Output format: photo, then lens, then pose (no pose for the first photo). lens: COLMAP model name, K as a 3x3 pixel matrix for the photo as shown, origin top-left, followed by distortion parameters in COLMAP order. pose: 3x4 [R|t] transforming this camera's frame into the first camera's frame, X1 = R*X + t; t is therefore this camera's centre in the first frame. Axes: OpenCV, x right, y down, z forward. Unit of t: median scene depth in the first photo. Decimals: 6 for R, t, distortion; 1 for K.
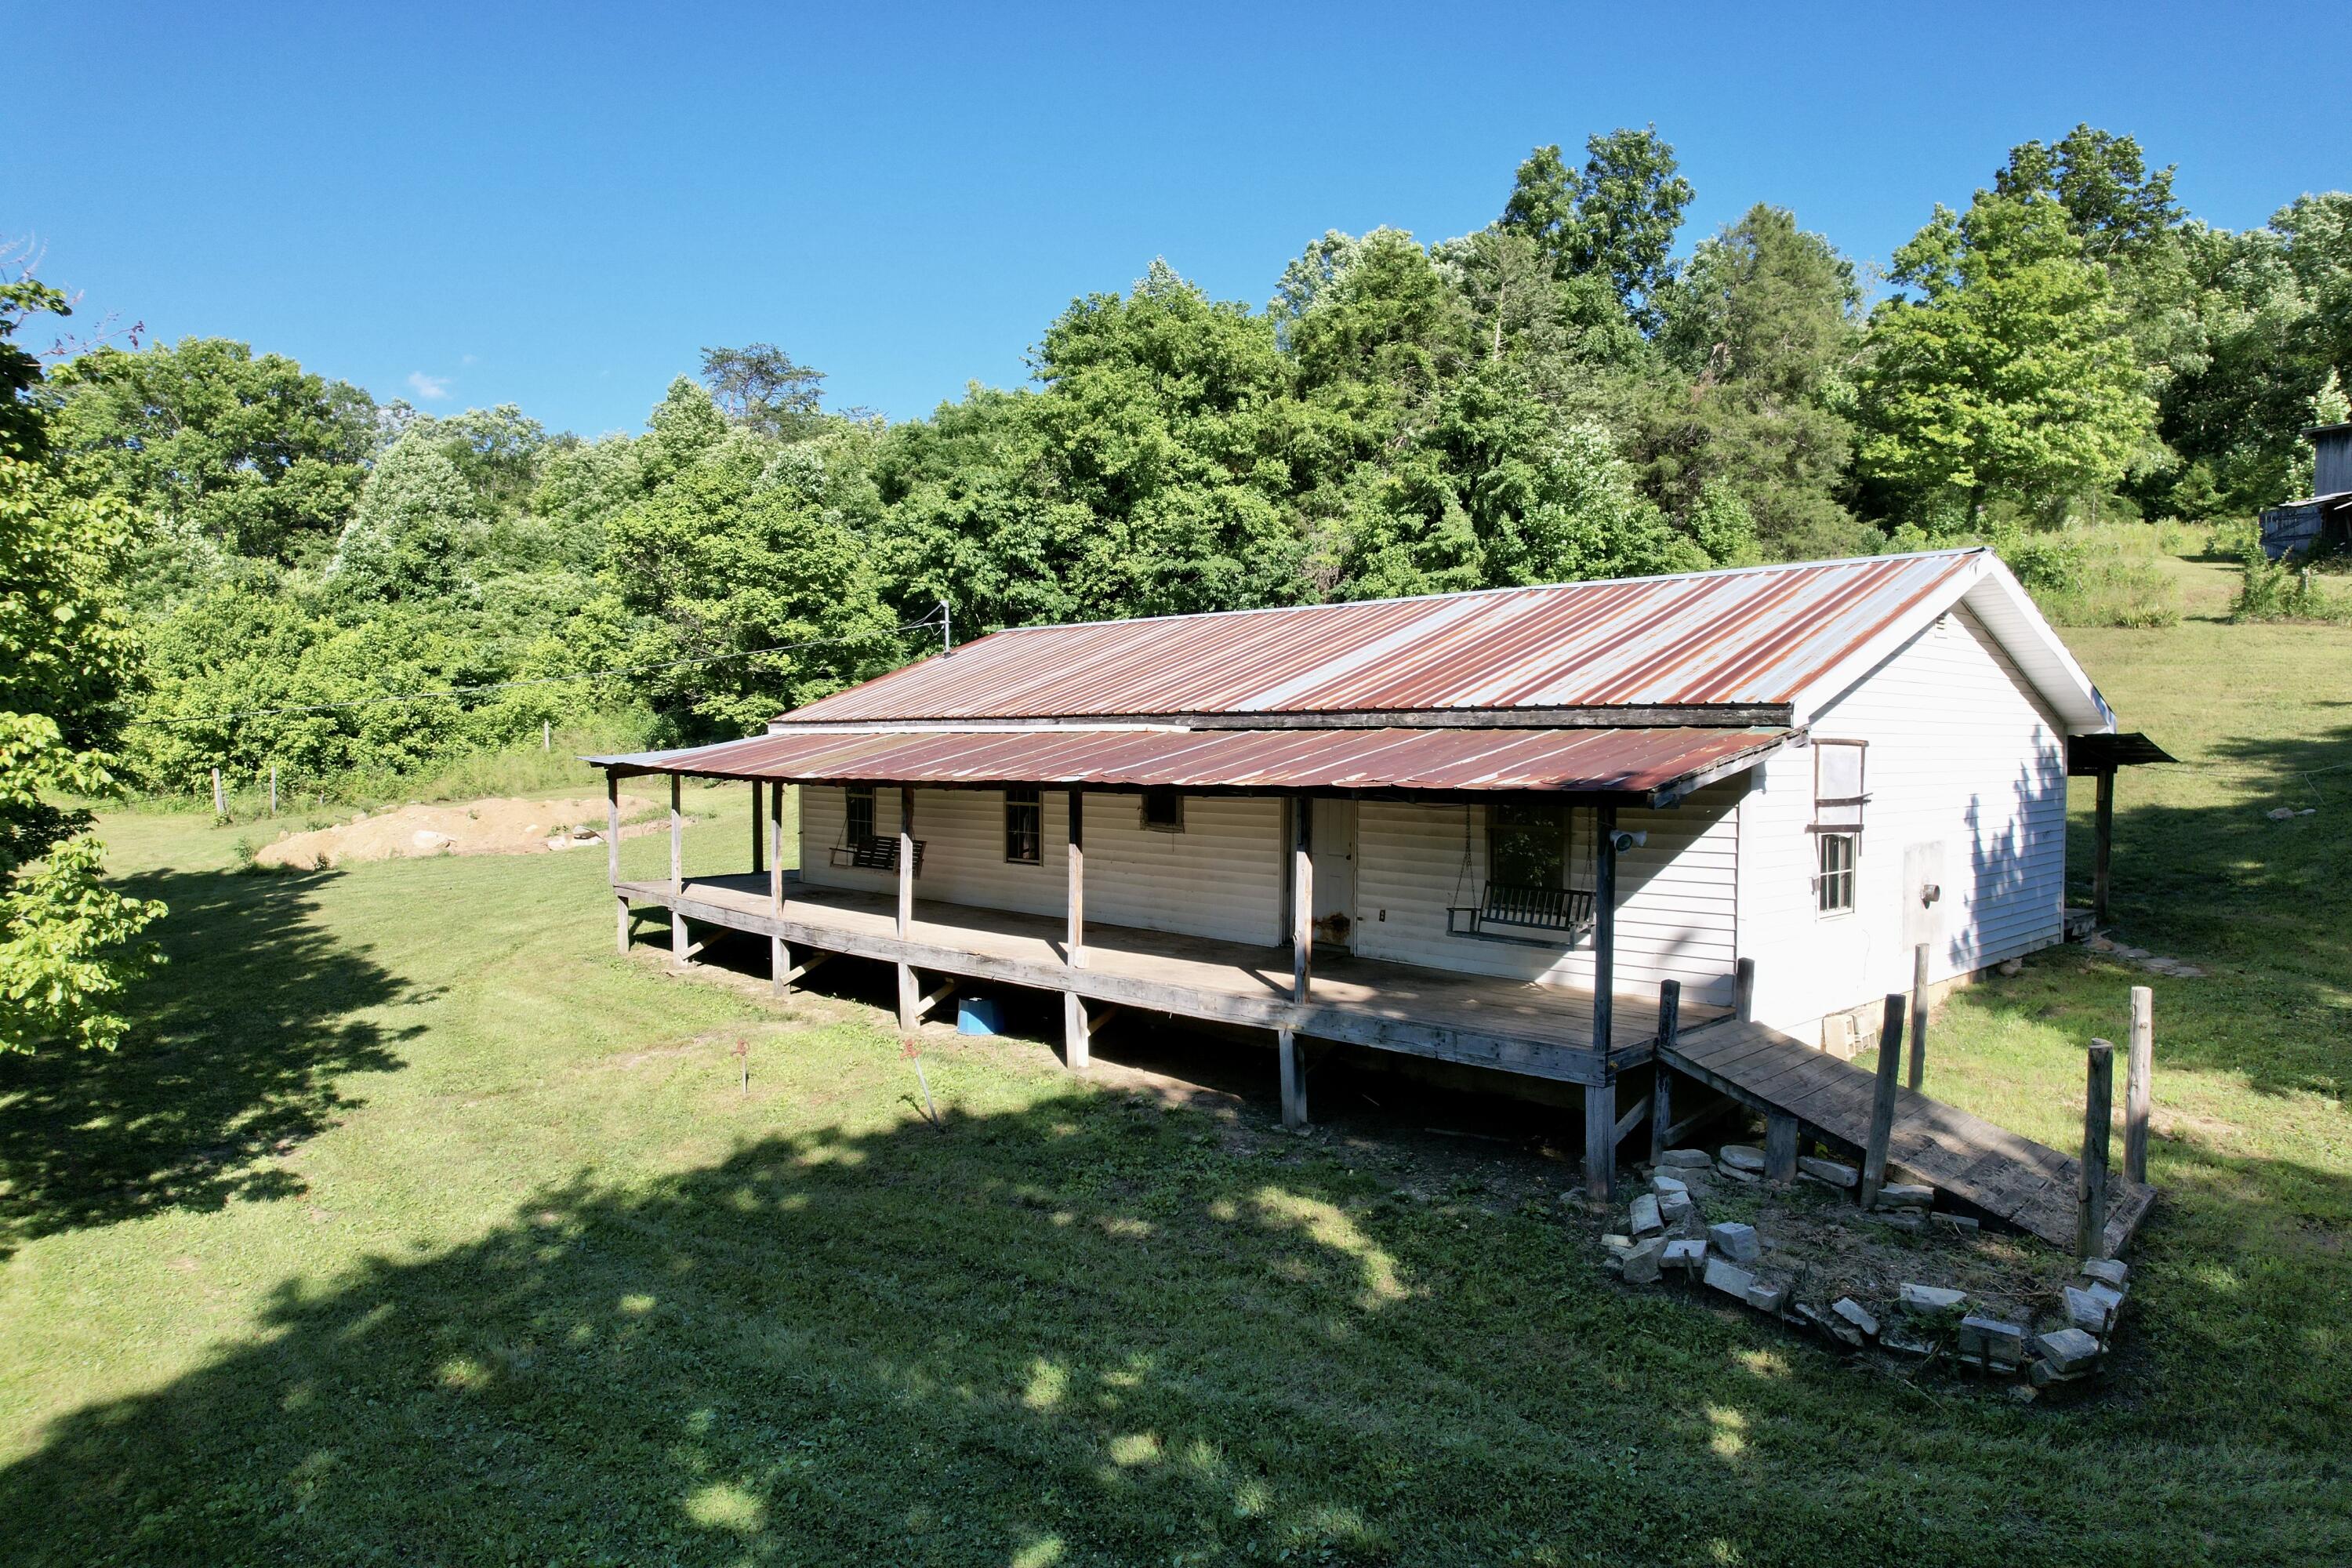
lens RADIAL K [[1514.7, 0, 1176.0], [0, 1514.7, 784.0], [0, 0, 1]] dist [-0.071050, 0.059509]
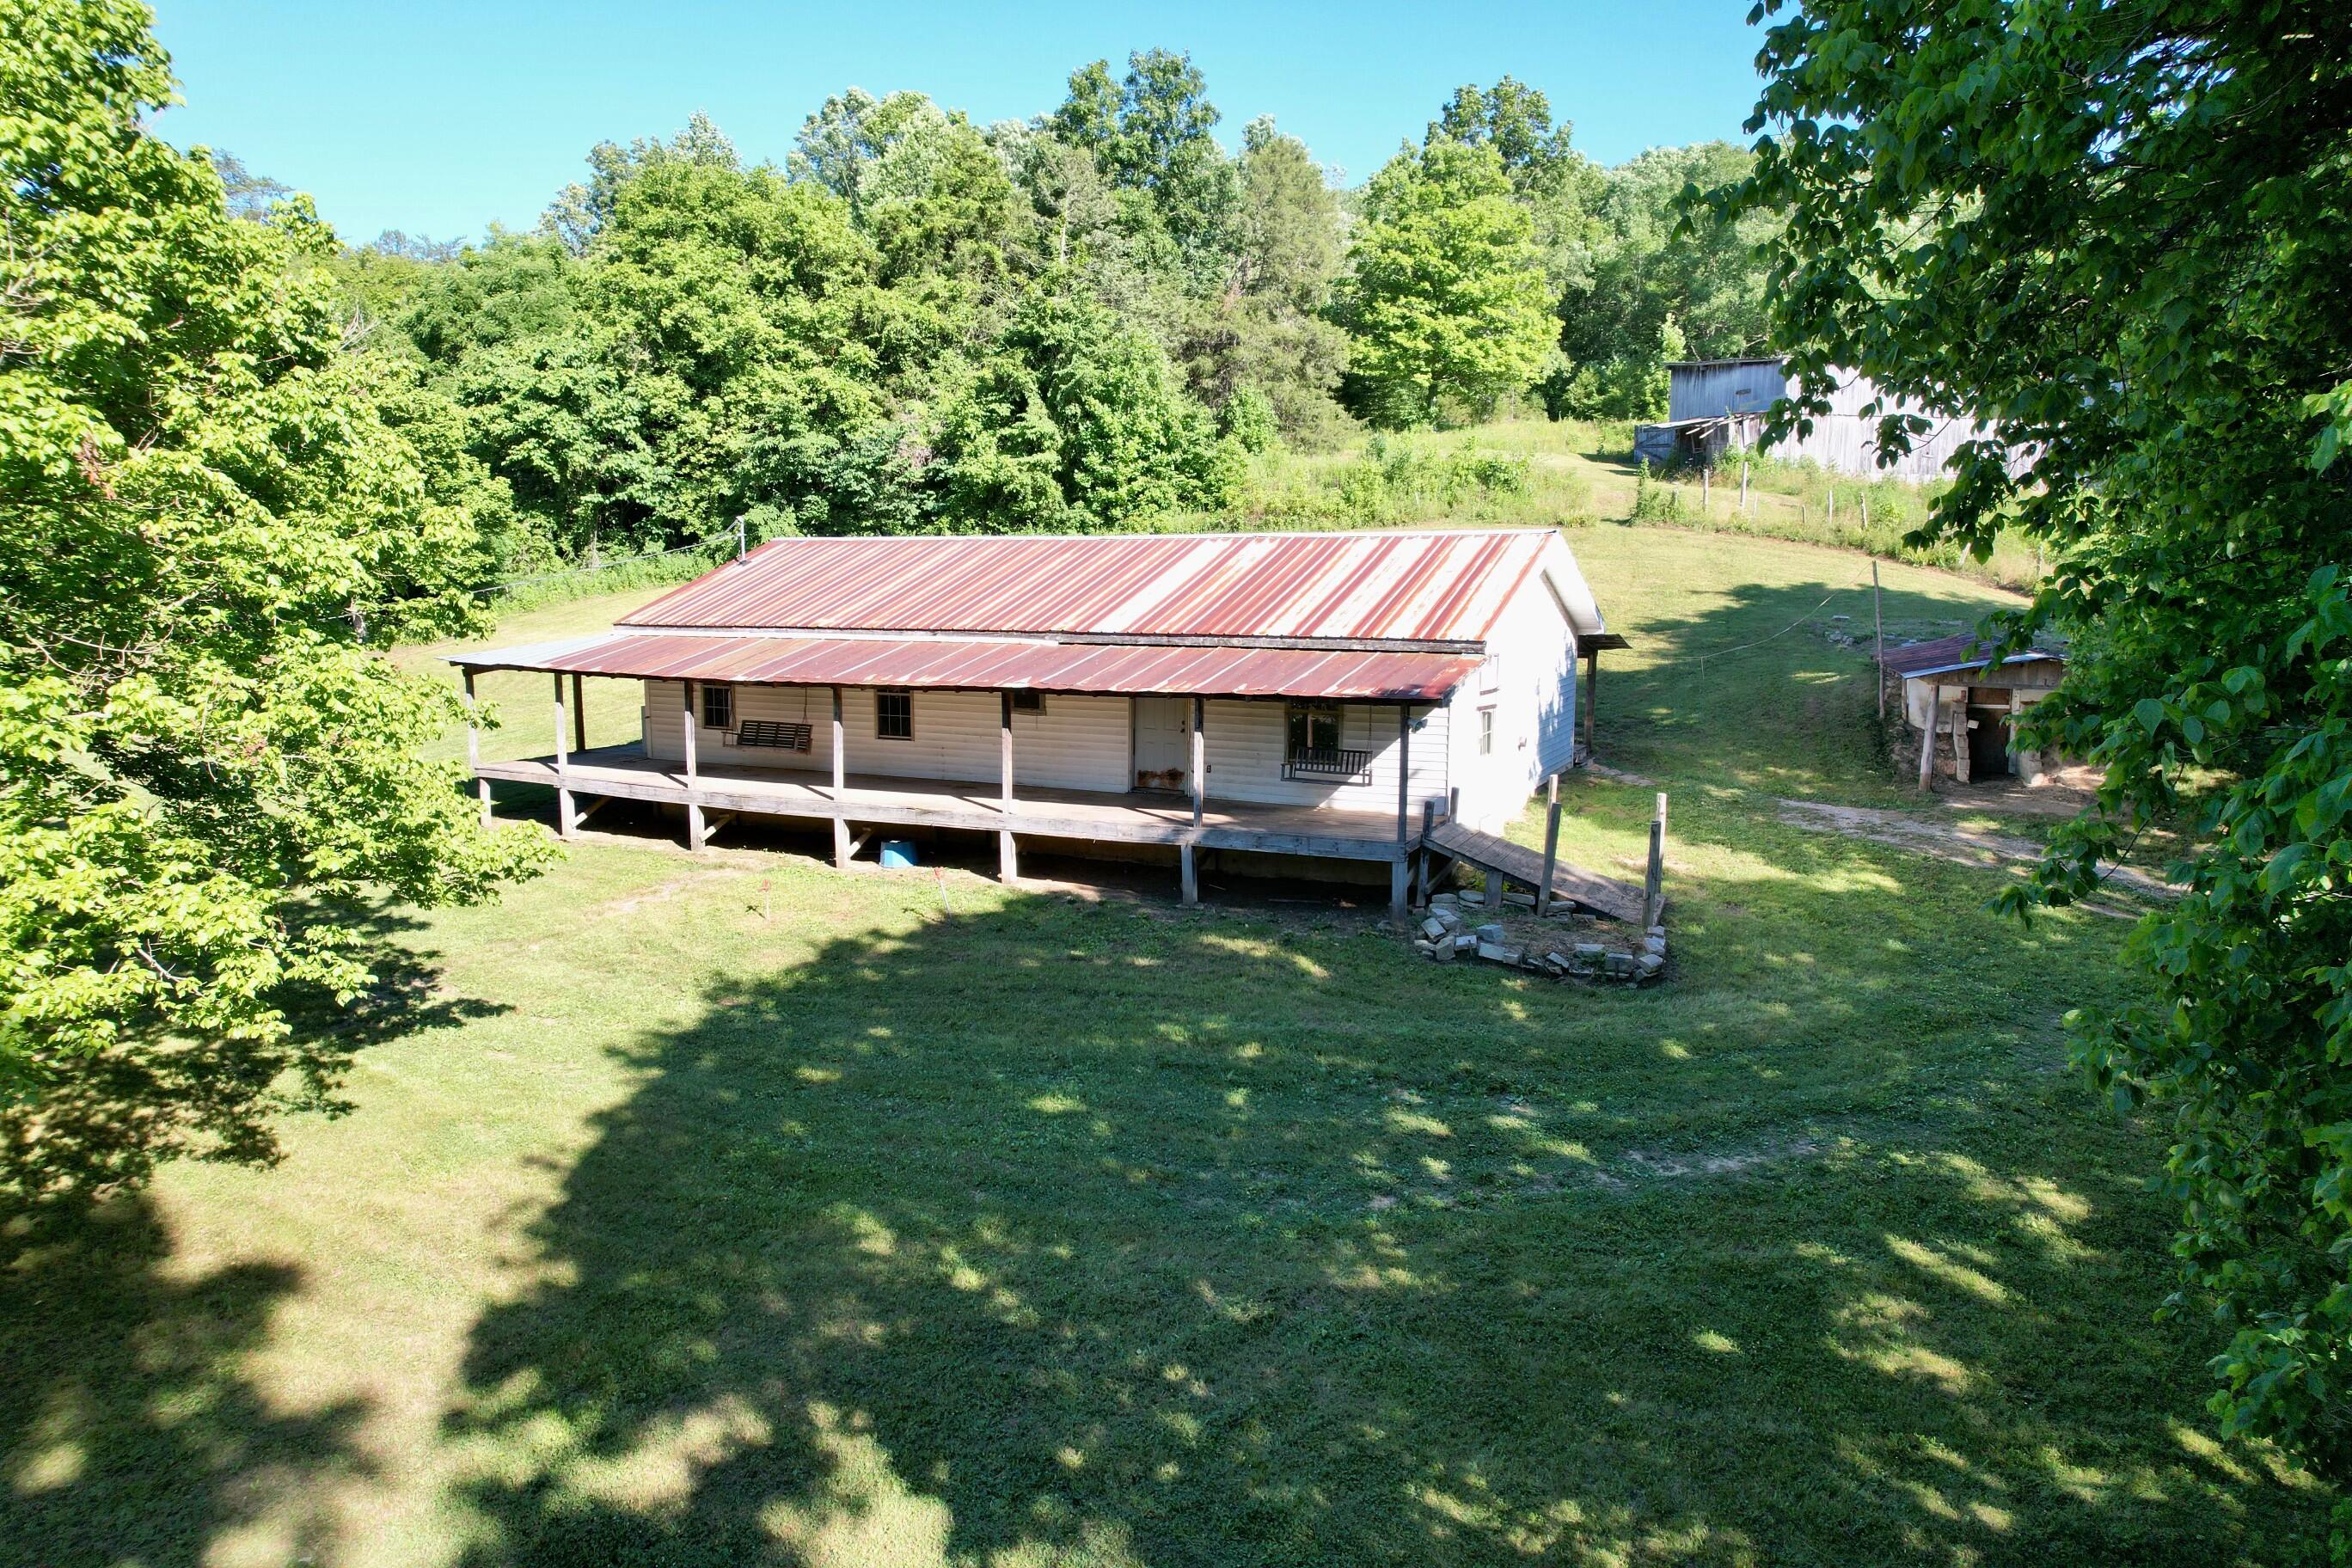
lens RADIAL K [[1514.7, 0, 1176.0], [0, 1514.7, 784.0], [0, 0, 1]] dist [-0.071050, 0.059509]
pose [[0.936283, -0.046918, 0.348100, -0.115634], [0.009092, 0.993944, 0.109513, -0.017717], [-0.351130, -0.099370, 0.931039, -0.111538]]
